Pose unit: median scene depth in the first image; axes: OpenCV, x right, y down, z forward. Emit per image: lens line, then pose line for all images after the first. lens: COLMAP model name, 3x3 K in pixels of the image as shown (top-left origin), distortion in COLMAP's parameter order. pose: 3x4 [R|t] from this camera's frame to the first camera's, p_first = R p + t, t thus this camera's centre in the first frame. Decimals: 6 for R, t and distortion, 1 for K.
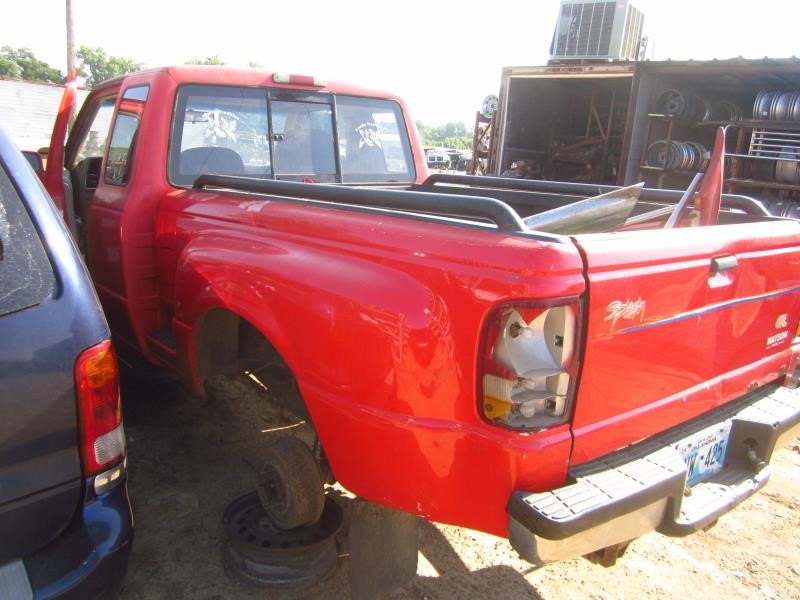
lens RADIAL K [[663.9, 0, 395.9], [0, 663.9, 299.7], [0, 0, 1]] dist [-0.040636, 0.002770]
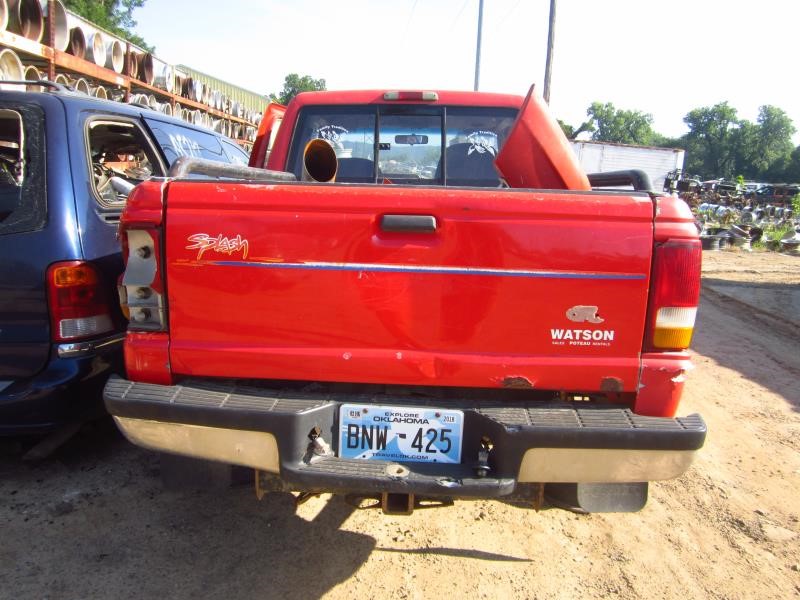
lens RADIAL K [[663.9, 0, 395.9], [0, 663.9, 299.7], [0, 0, 1]] dist [-0.040636, 0.002770]
pose [[0.757118, 0.093946, -0.646488, 0.639168], [-0.140528, 0.989860, -0.020732, 0.043855], [0.637985, 0.106546, 0.762642, 0.161599]]
